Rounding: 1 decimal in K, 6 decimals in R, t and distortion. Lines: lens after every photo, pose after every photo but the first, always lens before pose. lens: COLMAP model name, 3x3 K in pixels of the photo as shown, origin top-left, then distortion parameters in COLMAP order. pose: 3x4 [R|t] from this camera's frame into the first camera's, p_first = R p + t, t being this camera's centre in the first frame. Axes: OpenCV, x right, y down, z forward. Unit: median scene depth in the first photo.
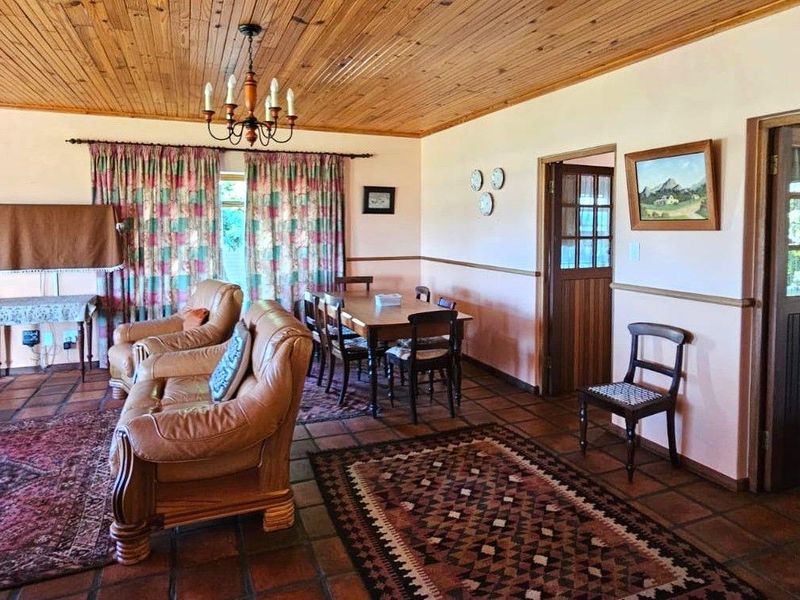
lens RADIAL K [[529.5, 0, 392.7], [0, 529.5, 250.0], [0, 0, 1]] dist [0.005257, 0.001193]
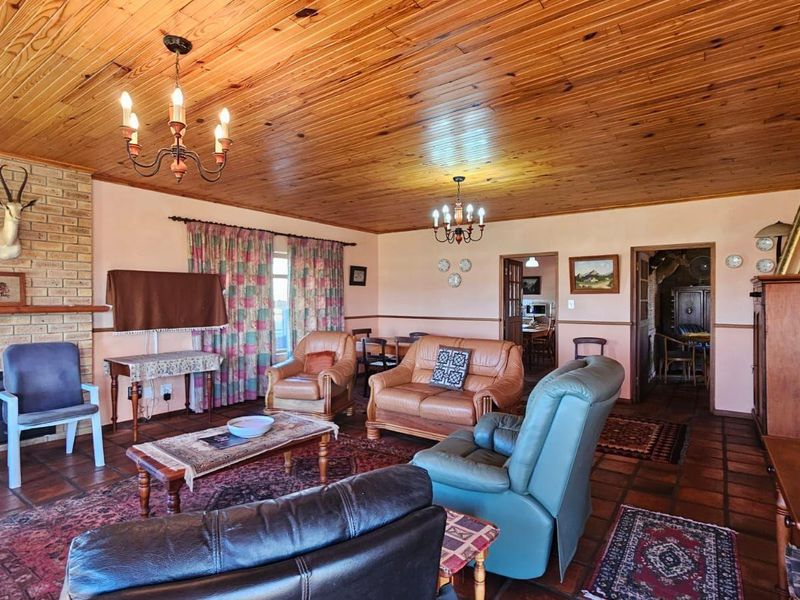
lens RADIAL K [[447.0, 0, 399.4], [0, 447.0, 303.9], [0, 0, 1]] dist [0.004524, 0.000578]
pose [[0.845005, -0.006301, 0.534722, -0.727691], [0.026839, 0.999170, -0.030639, 0.025625], [-0.534085, 0.040241, 0.844473, -0.082577]]
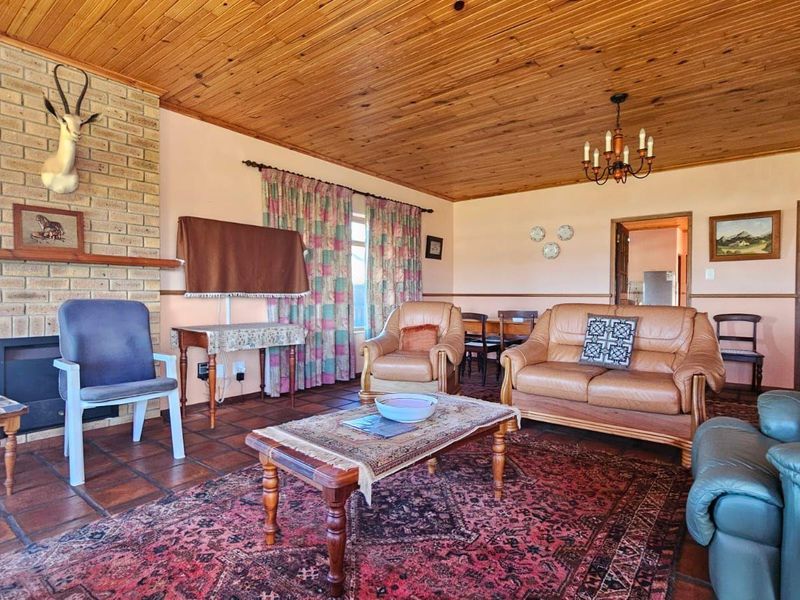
lens RADIAL K [[447.1, 0, 399.0], [0, 447.1, 303.7], [0, 0, 1]] dist [0.003513, -0.000522]
pose [[0.868356, -0.005310, 0.495913, -0.787613], [0.020712, 0.999459, -0.025565, 0.079052], [-0.495508, 0.032470, 0.867996, 0.170193]]
